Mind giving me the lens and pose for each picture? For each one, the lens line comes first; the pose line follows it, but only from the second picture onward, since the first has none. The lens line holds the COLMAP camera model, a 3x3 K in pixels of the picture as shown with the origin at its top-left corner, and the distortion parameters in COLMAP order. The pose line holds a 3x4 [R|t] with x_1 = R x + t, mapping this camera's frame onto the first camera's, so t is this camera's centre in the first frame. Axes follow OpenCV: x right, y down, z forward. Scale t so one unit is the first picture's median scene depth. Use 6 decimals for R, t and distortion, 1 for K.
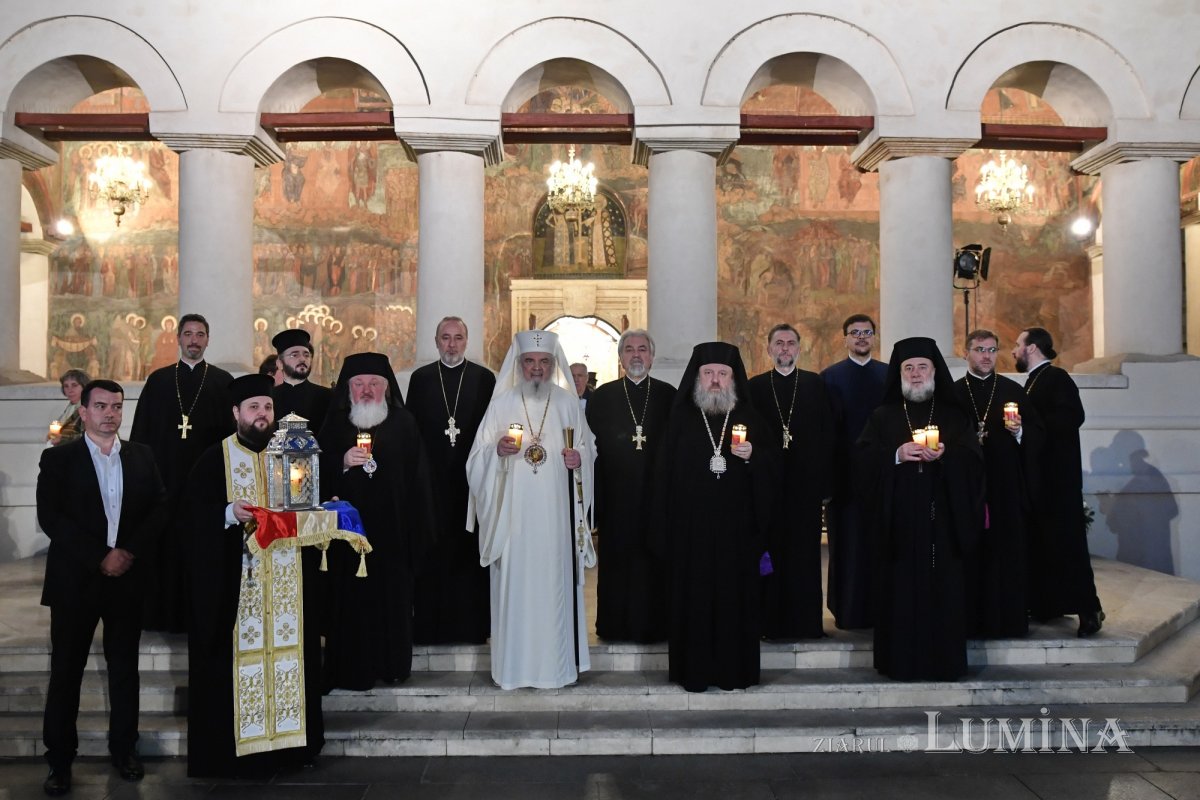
lens RADIAL K [[928.0, 0, 566.9], [0, 928.0, 373.8], [0, 0, 1]] dist [-0.136816, 0.109480]
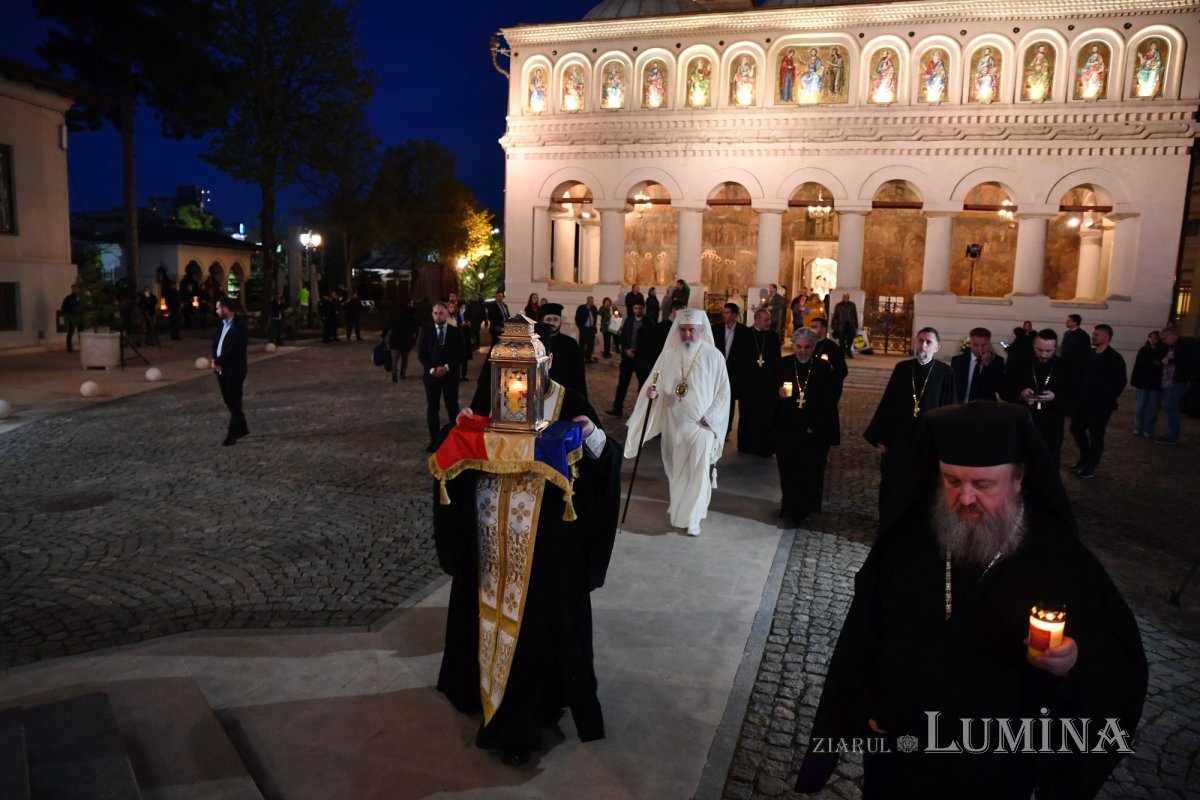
lens RADIAL K [[928.0, 0, 566.9], [0, 928.0, 373.8], [0, 0, 1]] dist [-0.136816, 0.109480]
pose [[0.945569, 0.067375, -0.318370, 0.152018], [-0.018954, 0.988074, 0.152807, -0.113967], [0.324869, -0.138455, 0.935570, -1.358342]]
